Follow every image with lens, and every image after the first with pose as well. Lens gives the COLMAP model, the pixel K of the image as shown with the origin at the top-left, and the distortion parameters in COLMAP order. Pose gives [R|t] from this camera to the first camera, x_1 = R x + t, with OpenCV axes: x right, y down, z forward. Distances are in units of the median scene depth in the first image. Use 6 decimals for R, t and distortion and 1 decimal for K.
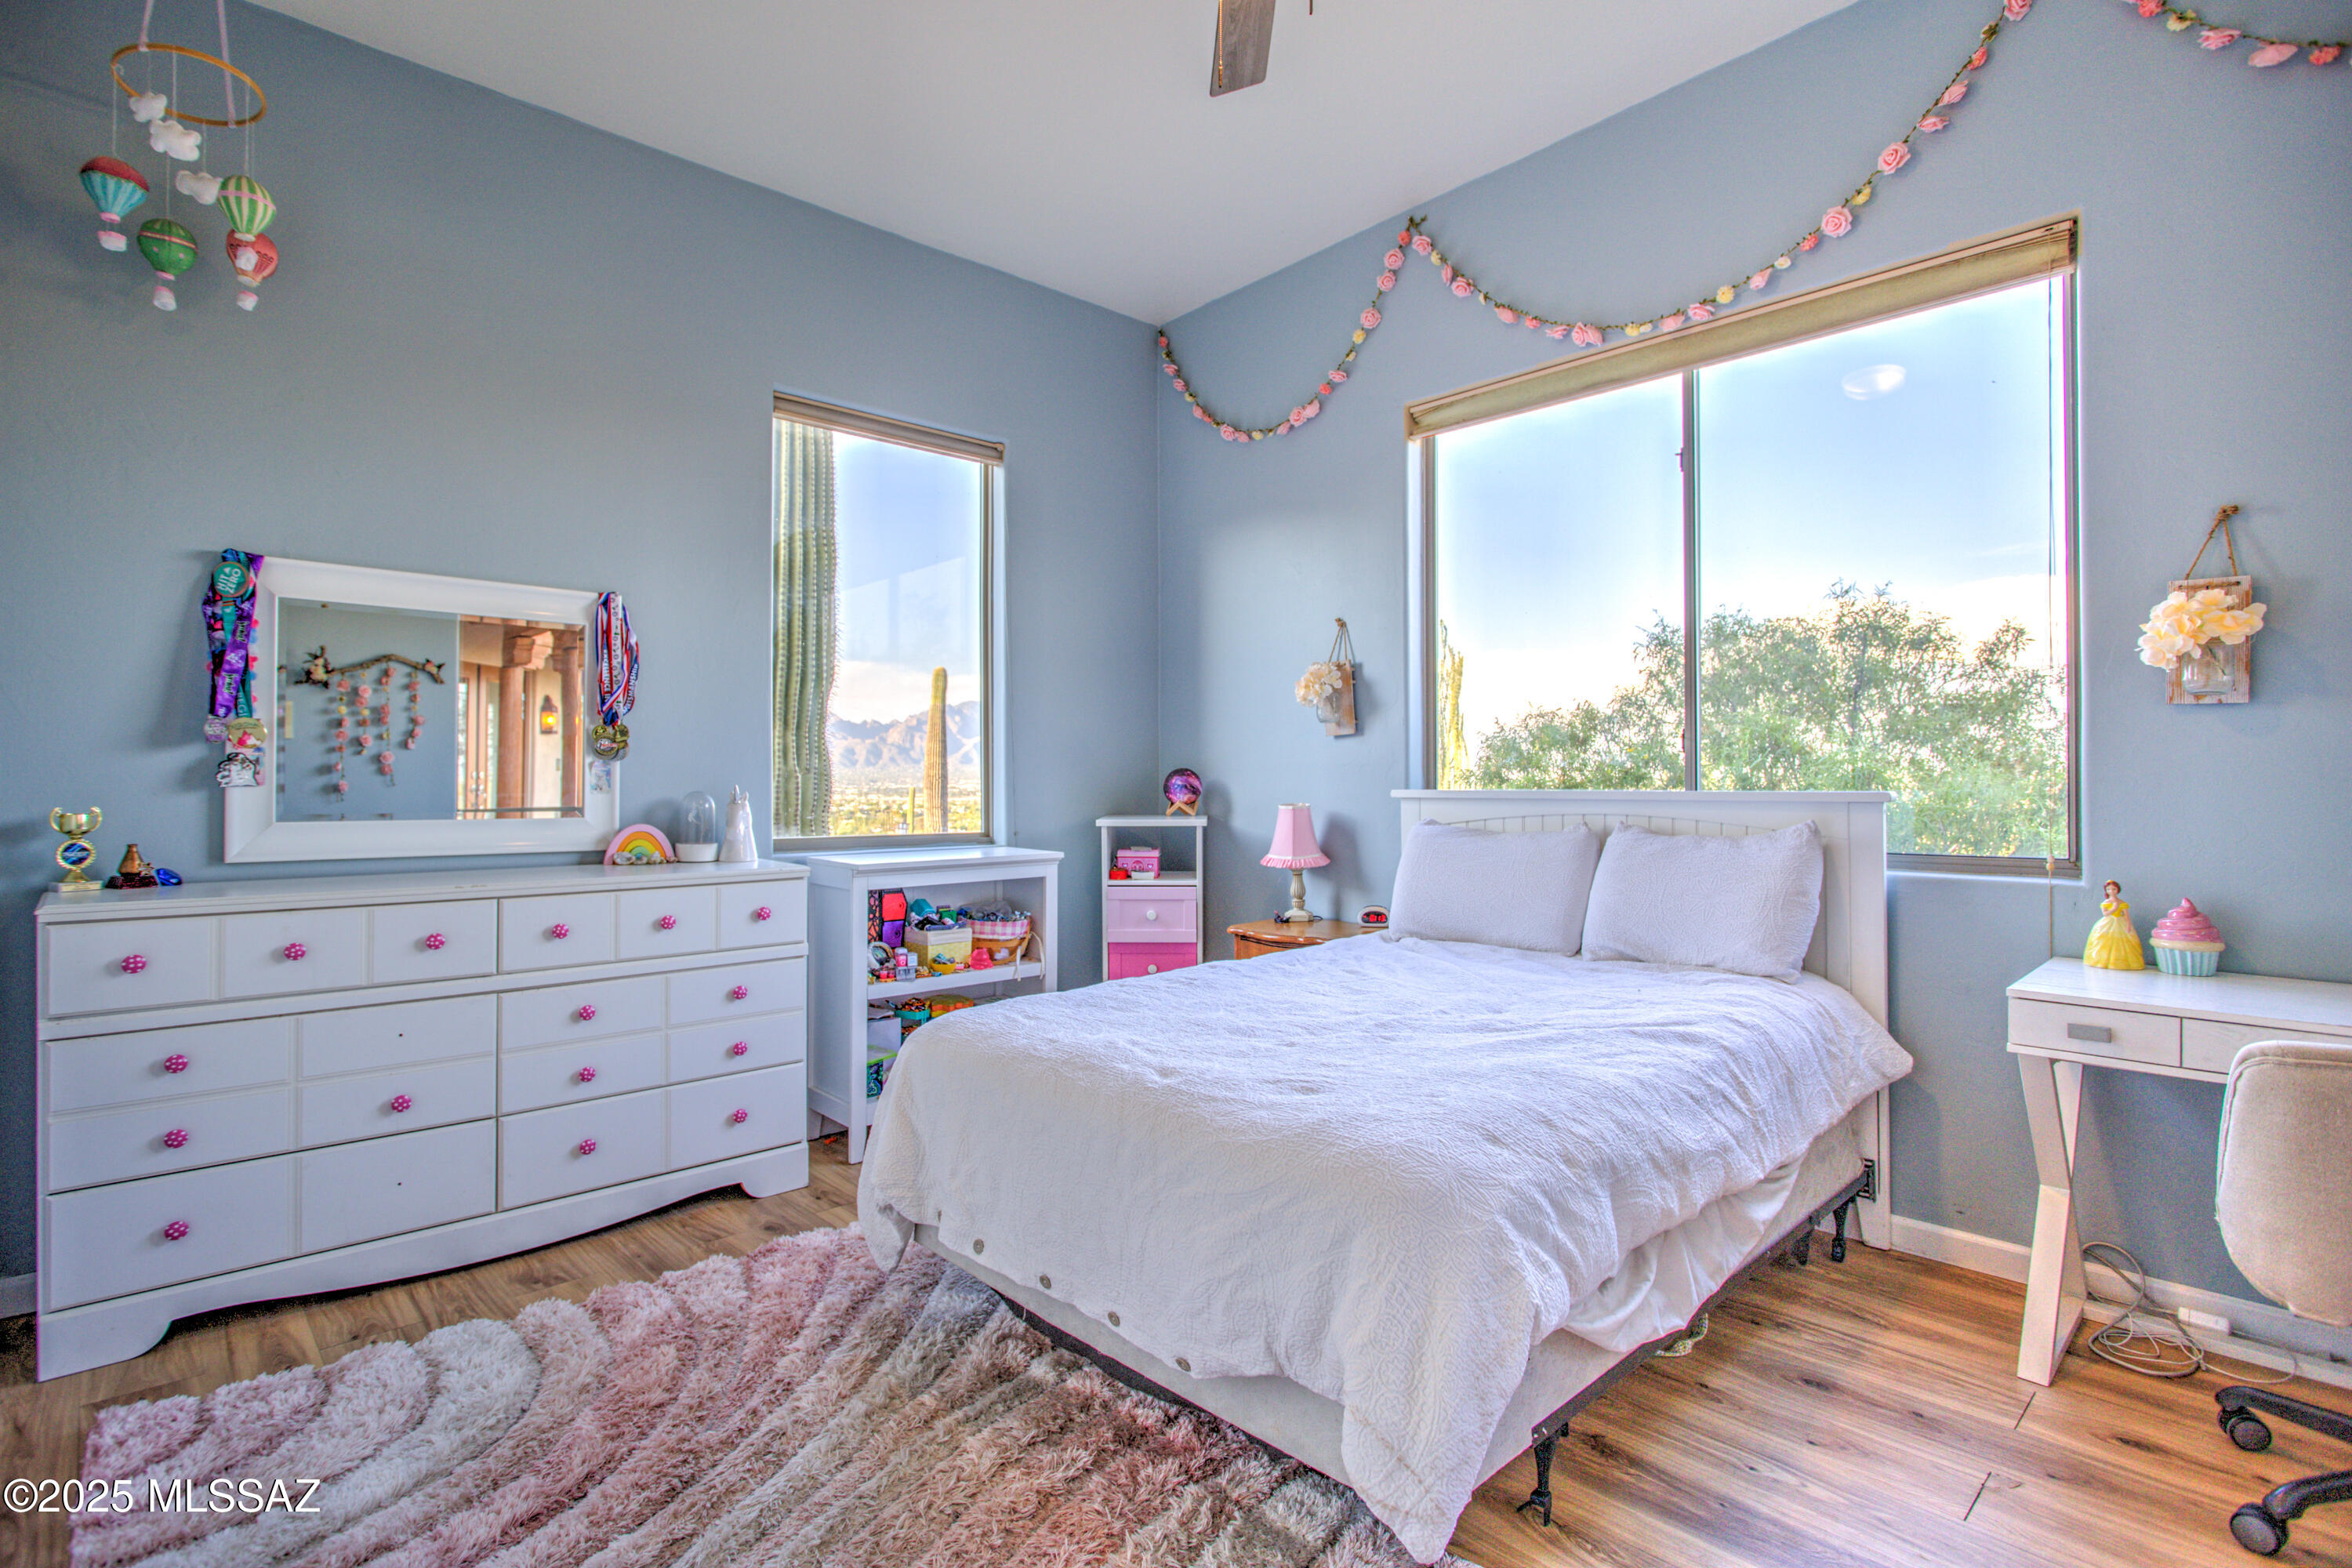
lens RADIAL K [[1143.9, 0, 1170.2], [0, 1143.9, 779.9], [0, 0, 1]] dist [-0.010169, 0.000741]
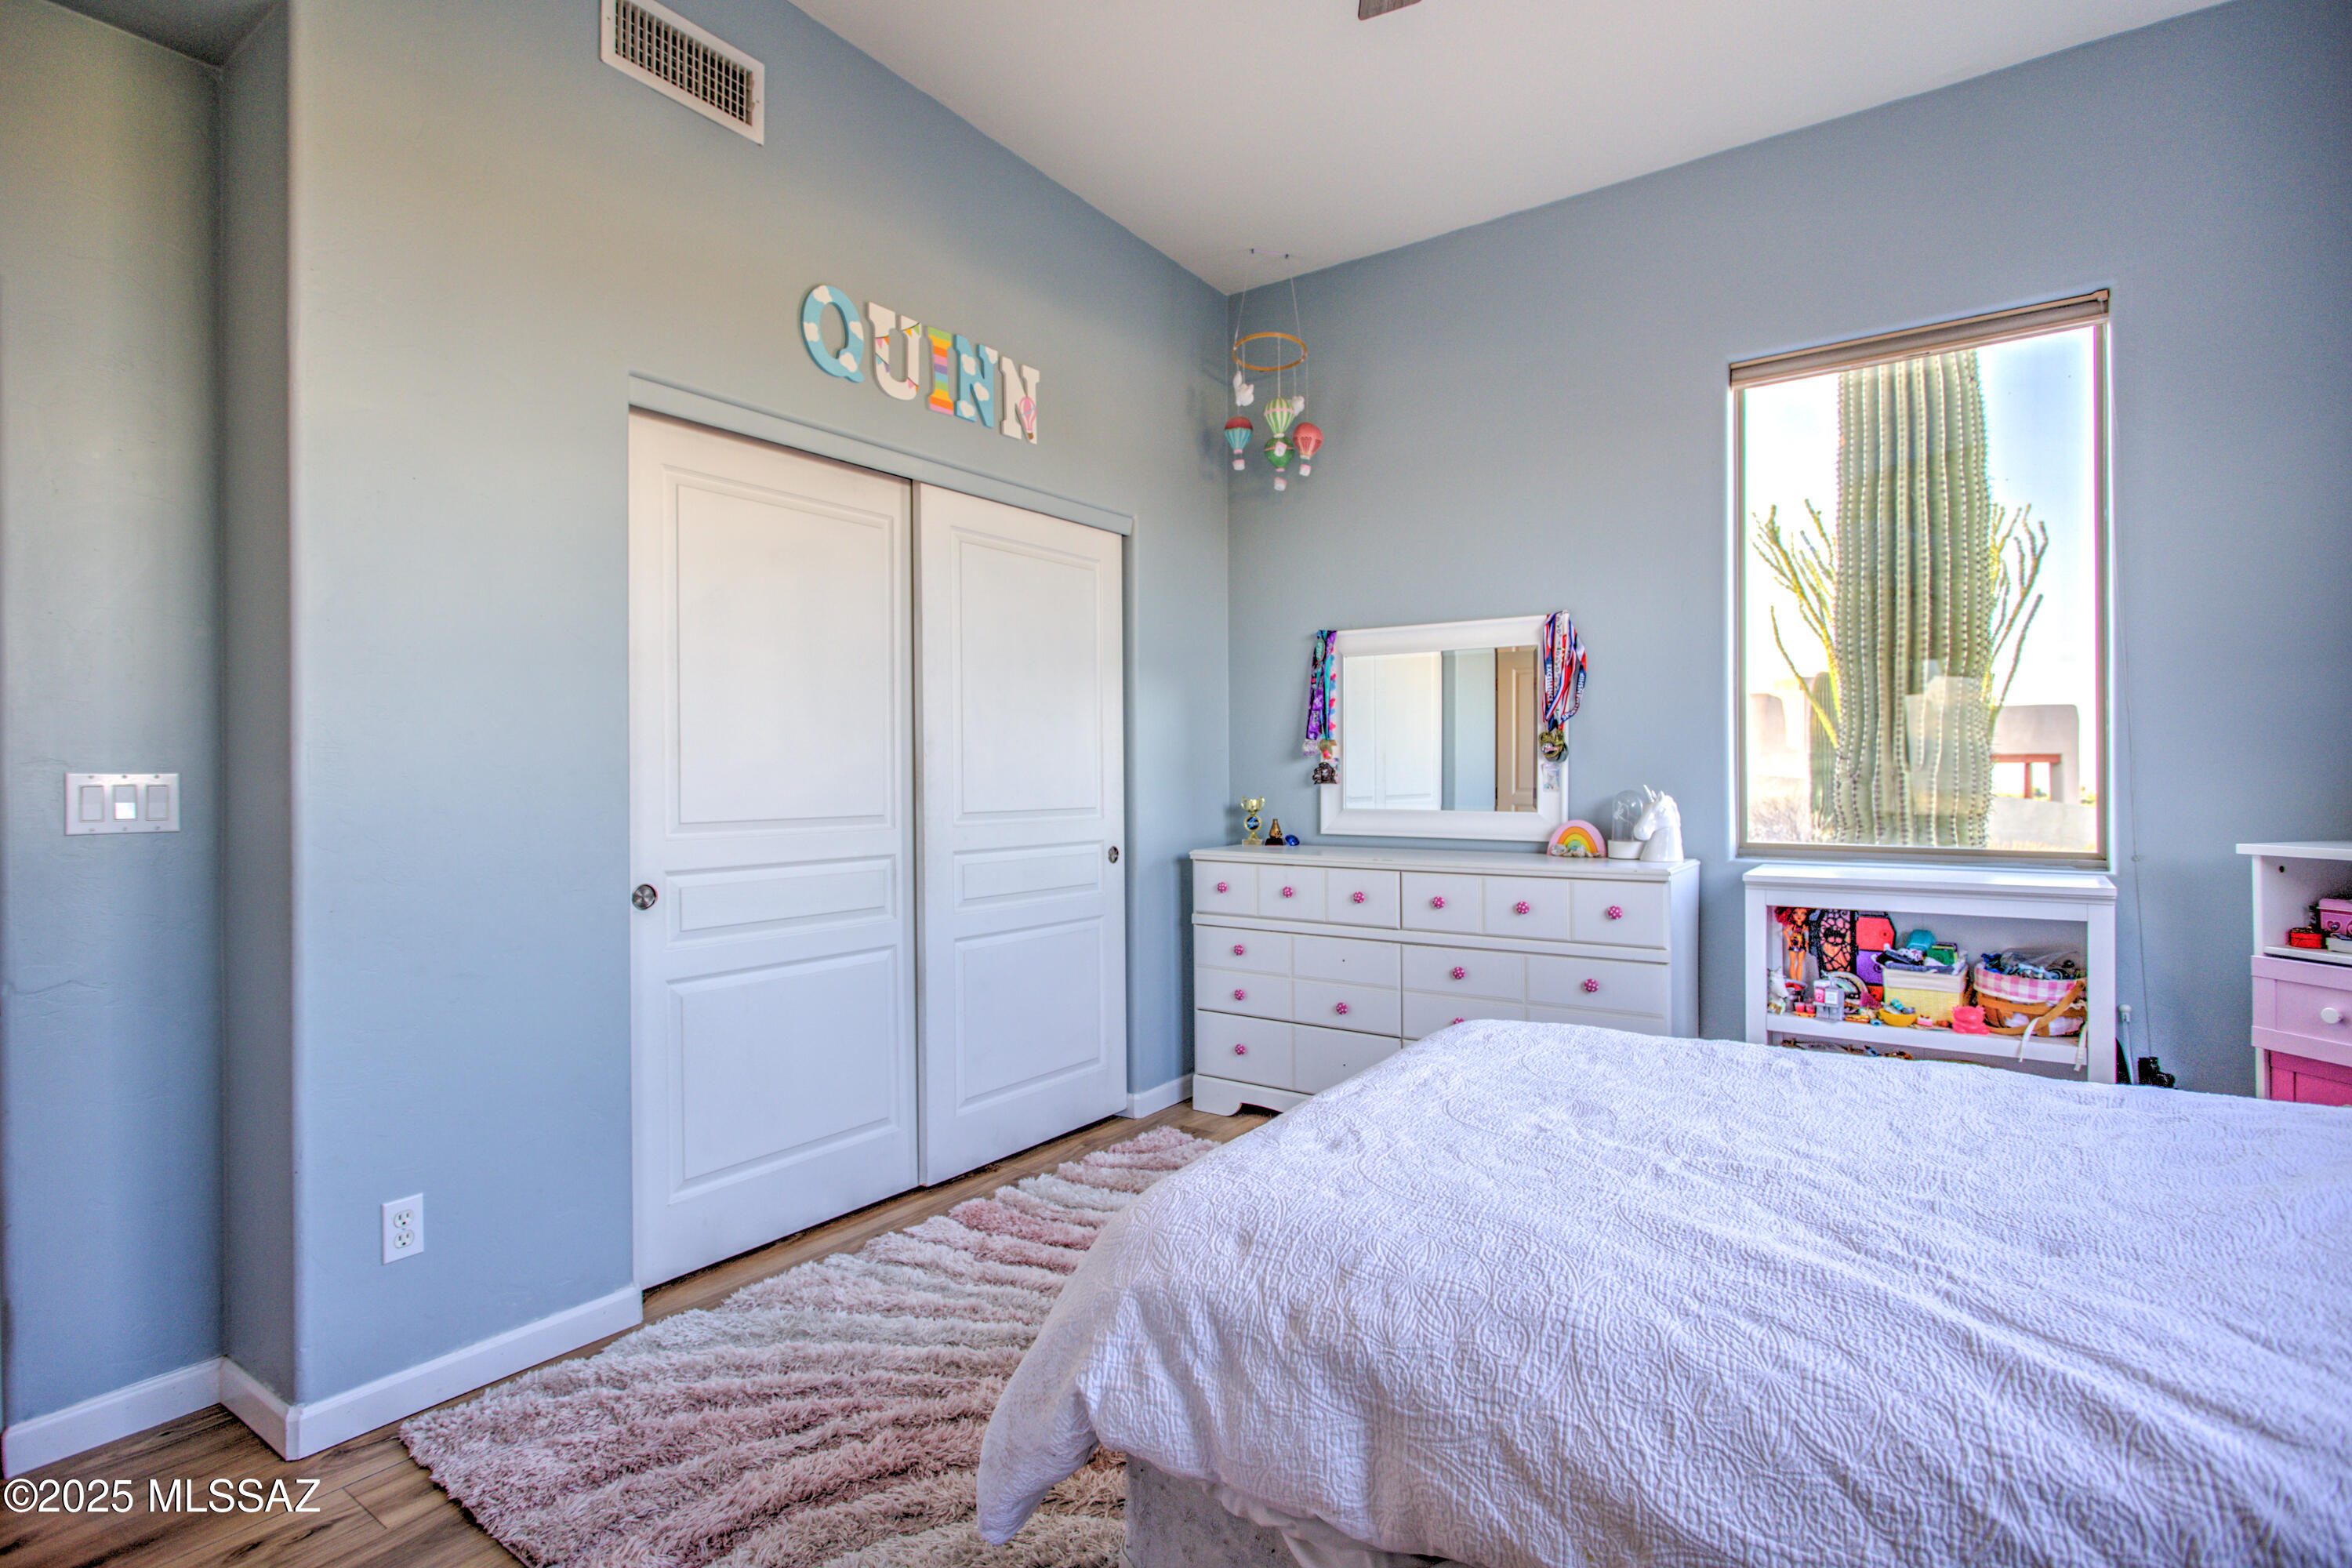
lens RADIAL K [[1143.9, 0, 1170.2], [0, 1143.9, 779.9], [0, 0, 1]] dist [-0.010169, 0.000741]
pose [[0.193671, 0.000847, -0.981066, 0.545229], [0.002819, 0.999995, 0.001420, -0.002307], [0.981062, -0.003041, 0.193668, 0.415042]]
